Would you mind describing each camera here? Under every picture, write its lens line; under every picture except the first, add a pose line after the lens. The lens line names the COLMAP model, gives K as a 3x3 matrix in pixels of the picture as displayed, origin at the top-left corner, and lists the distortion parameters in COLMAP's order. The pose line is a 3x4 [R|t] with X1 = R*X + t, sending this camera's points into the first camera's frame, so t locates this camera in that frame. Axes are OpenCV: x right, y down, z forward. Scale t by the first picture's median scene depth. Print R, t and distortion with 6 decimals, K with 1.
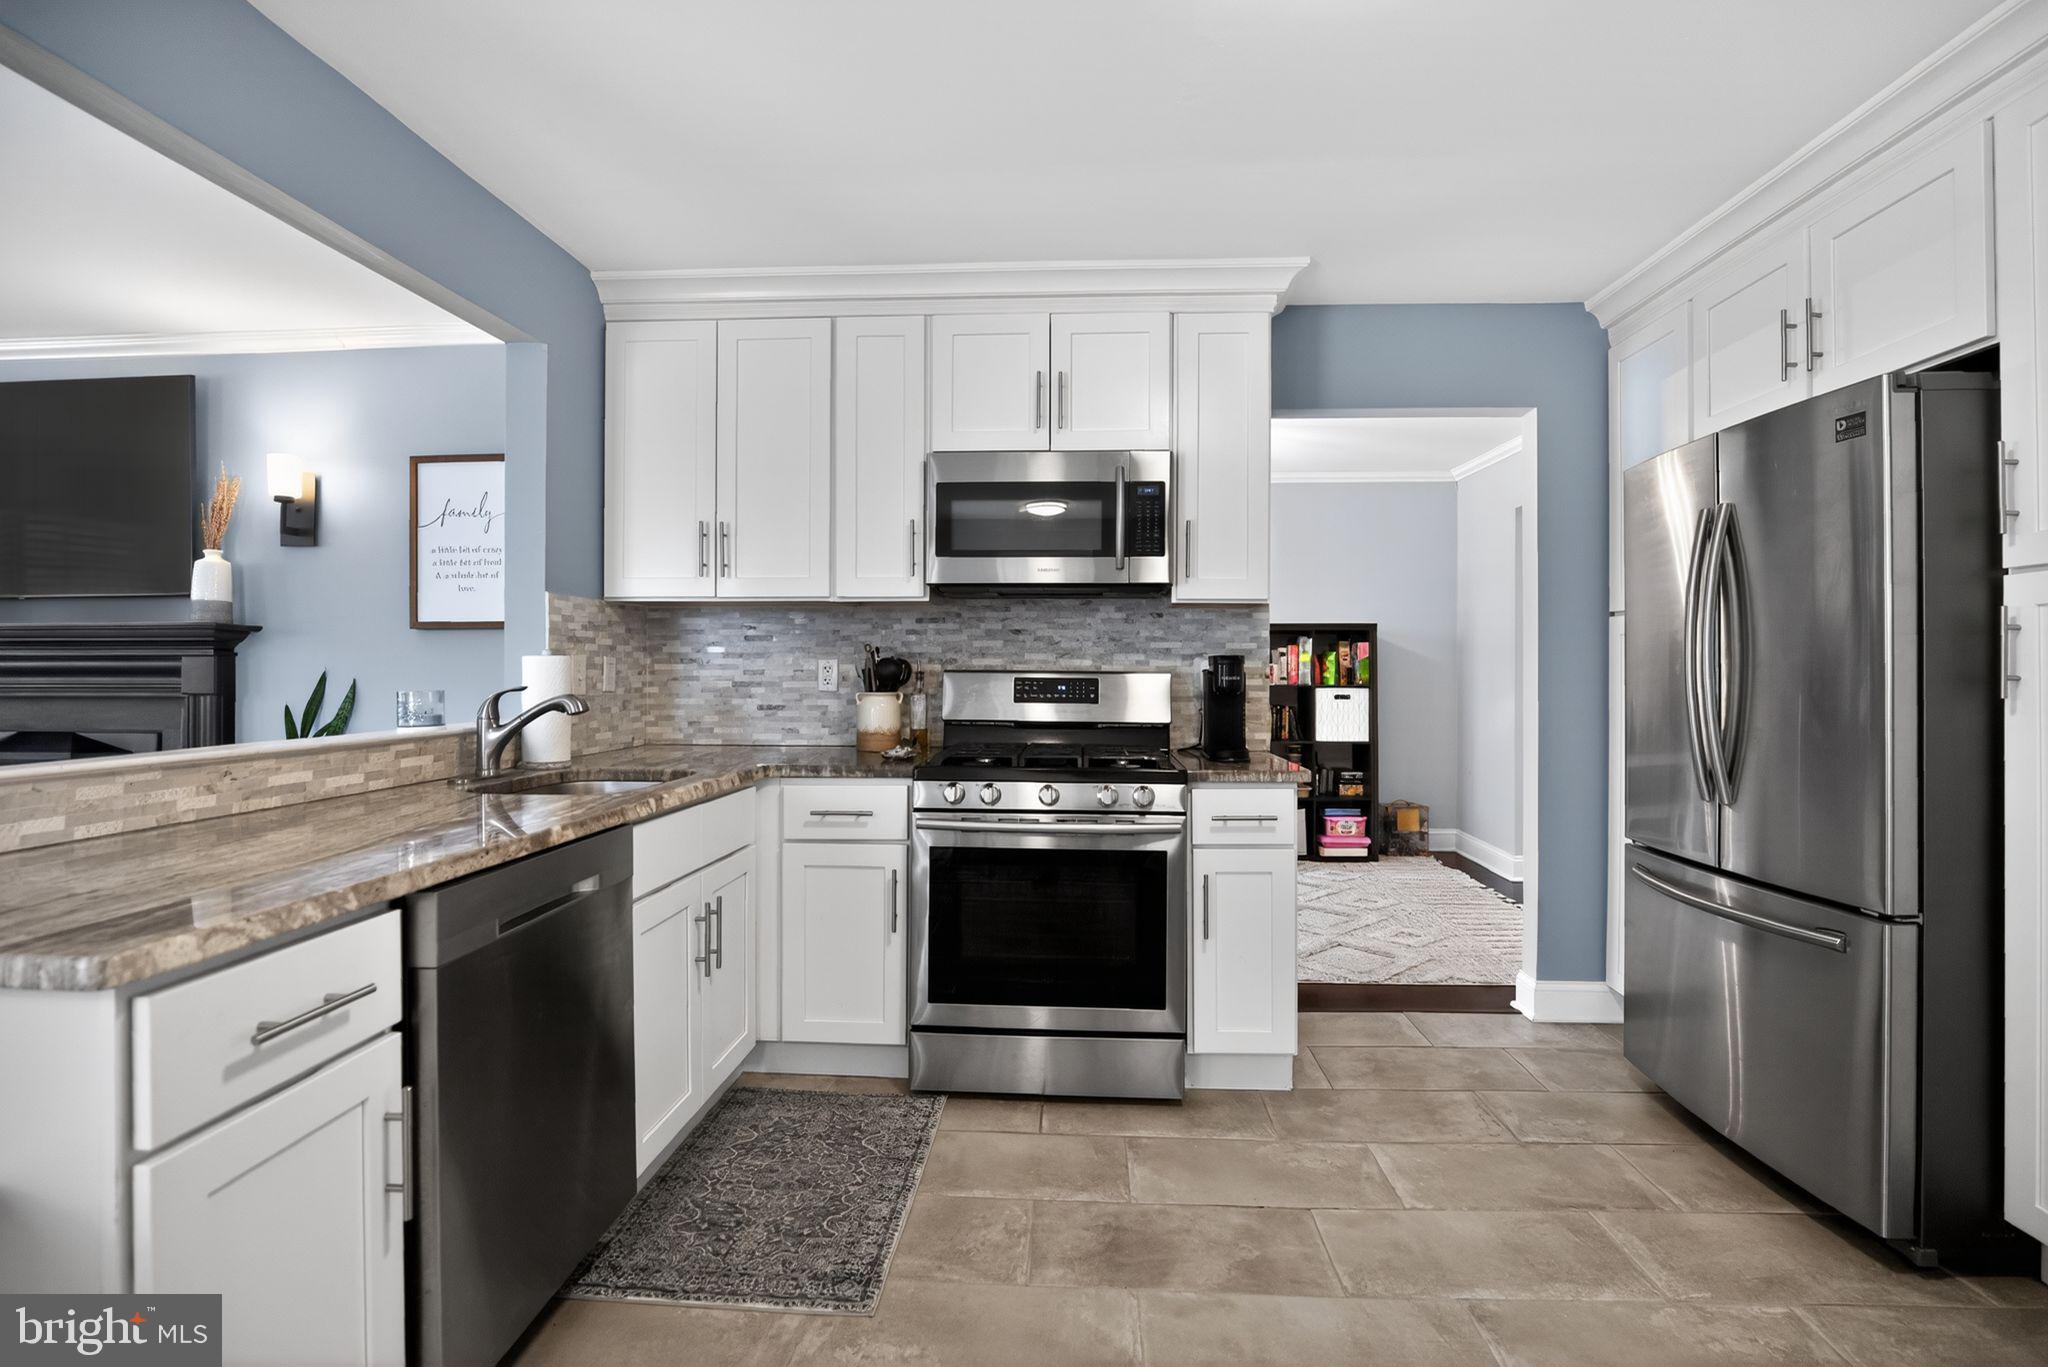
lens RADIAL K [[944.5, 0, 1029.3], [0, 944.5, 665.6], [0, 0, 1]] dist [-0.030327, 0.000576]
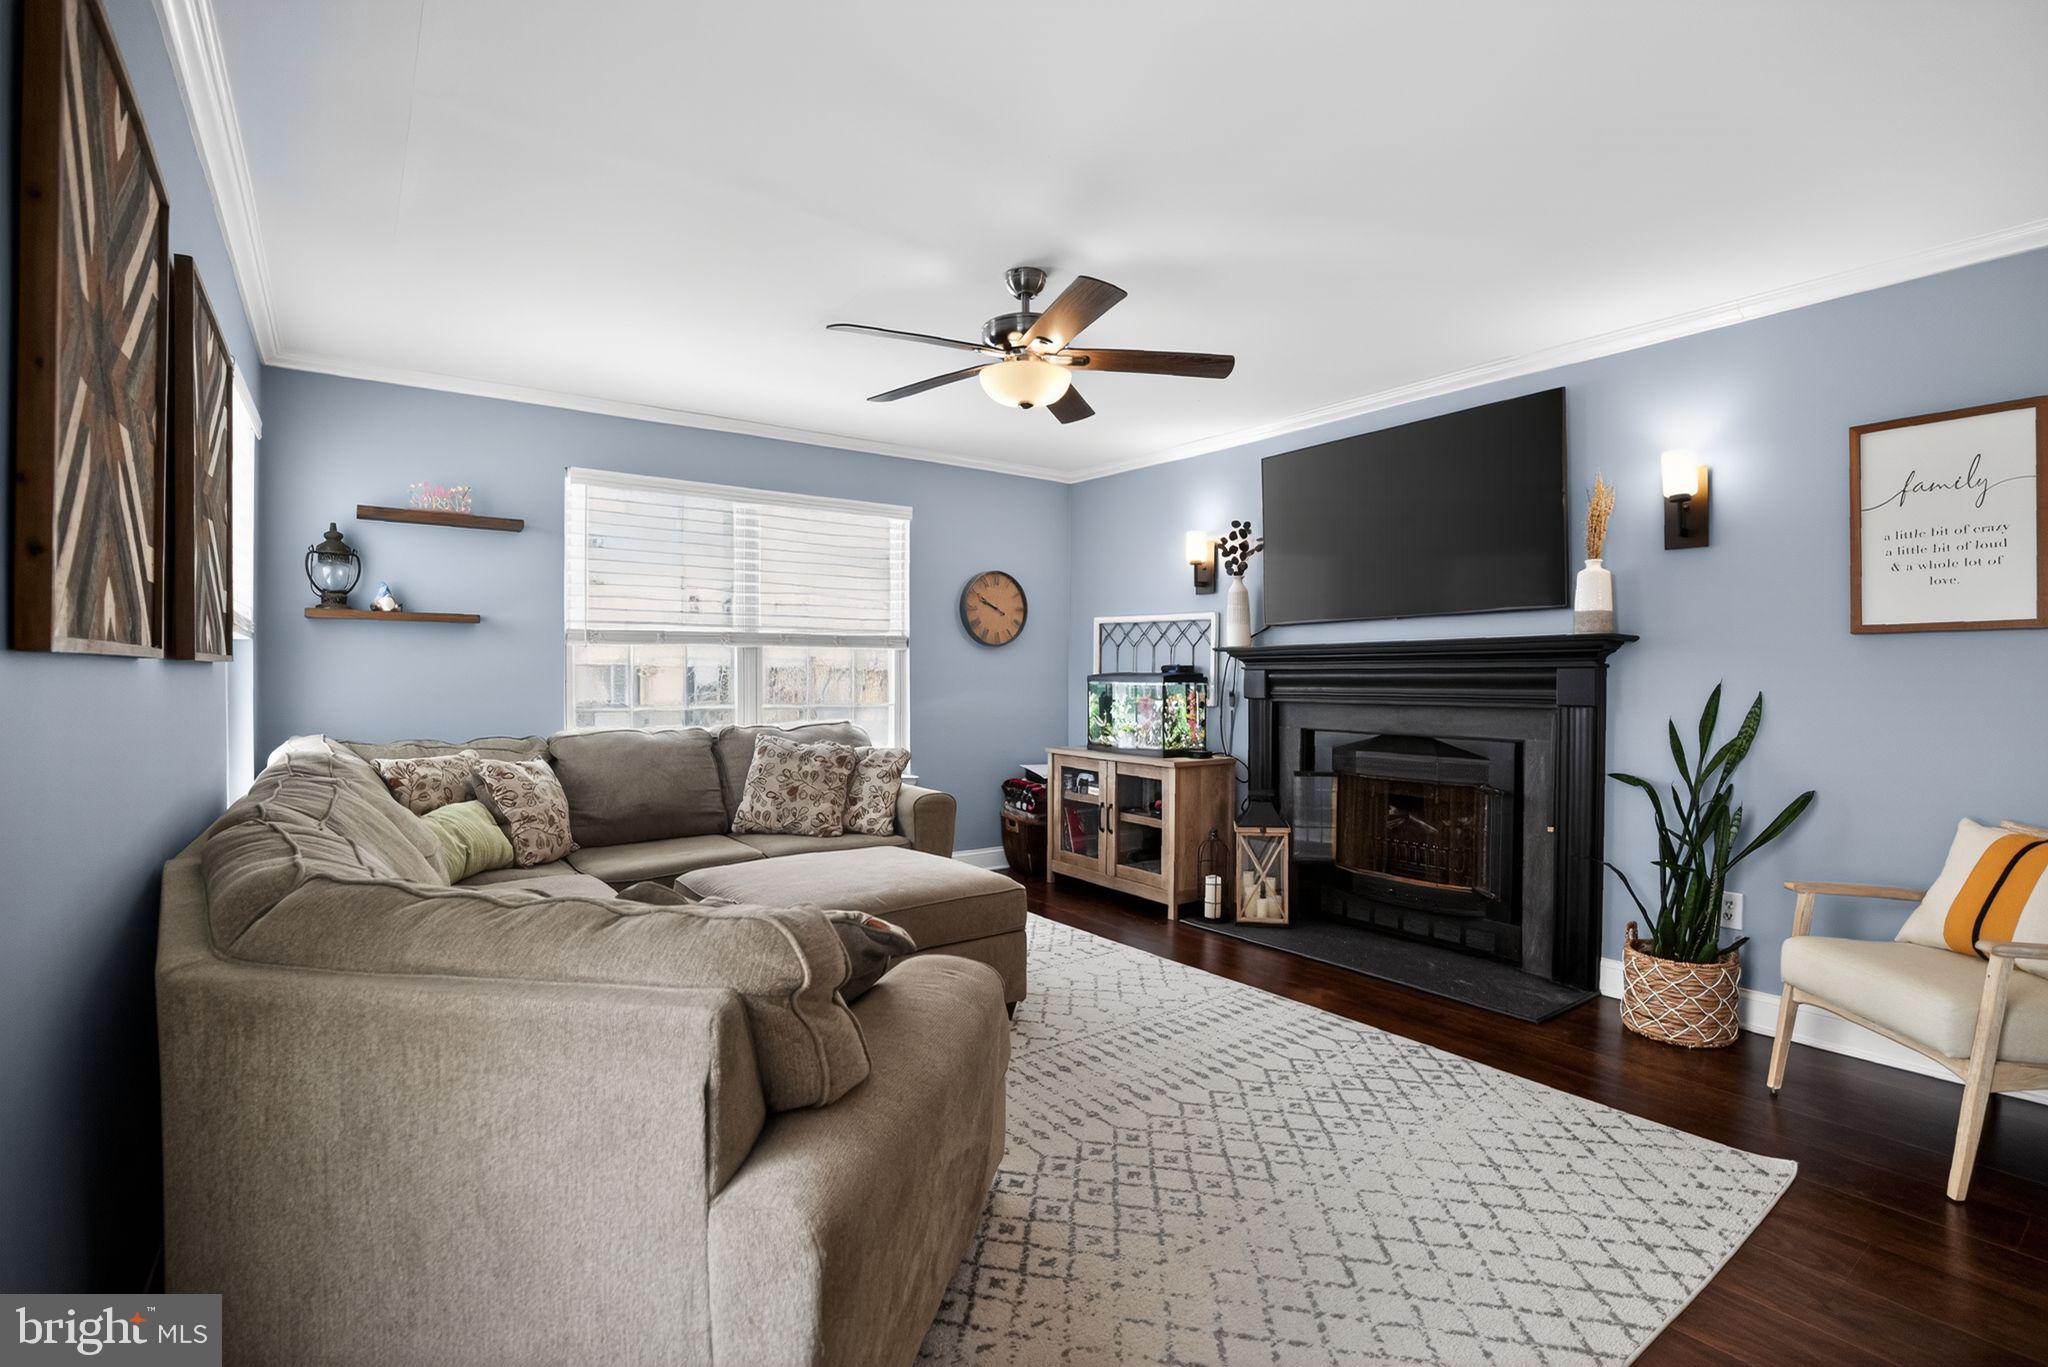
lens RADIAL K [[946.4, 0, 1031.4], [0, 946.4, 673.6], [0, 0, 1]] dist [-0.037791, 0.007208]
pose [[0.636080, -0.001680, -0.771621, -0.596266], [0.002240, 0.999997, -0.000331, -0.006000], [0.771620, -0.001517, 0.636082, -0.111990]]
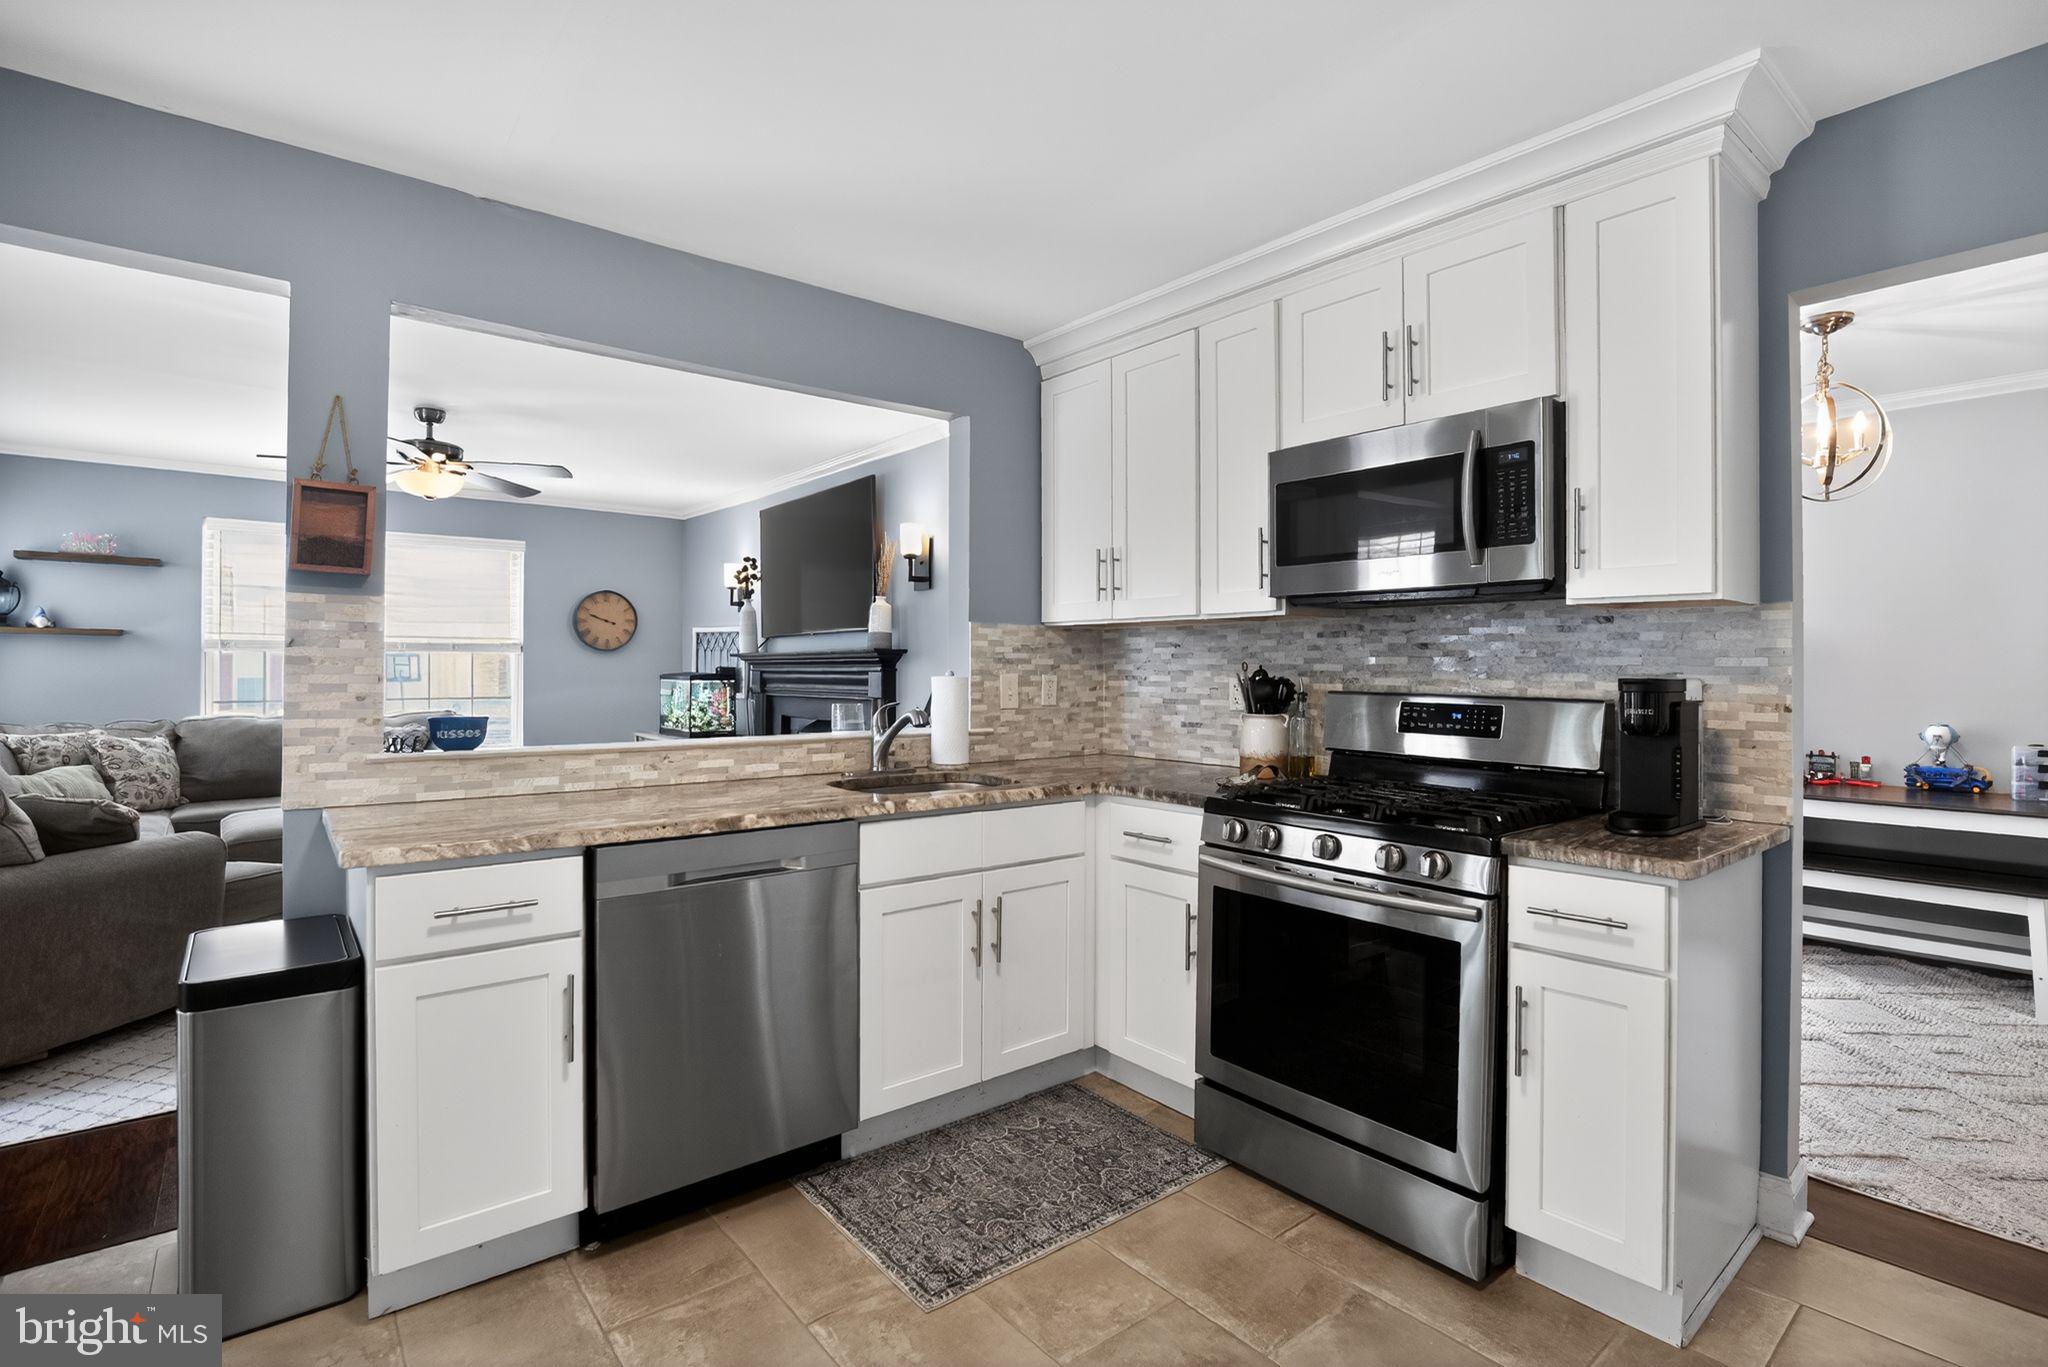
lens RADIAL K [[957.1, 0, 1038.8], [0, 957.1, 663.6], [0, 0, 1]] dist [-0.030398, 0.000687]
pose [[0.682288, -0.003579, -0.731075, 0.415820], [0.000317, 0.999989, -0.004599, -0.018894], [0.731083, 0.002906, 0.682282, 0.213181]]
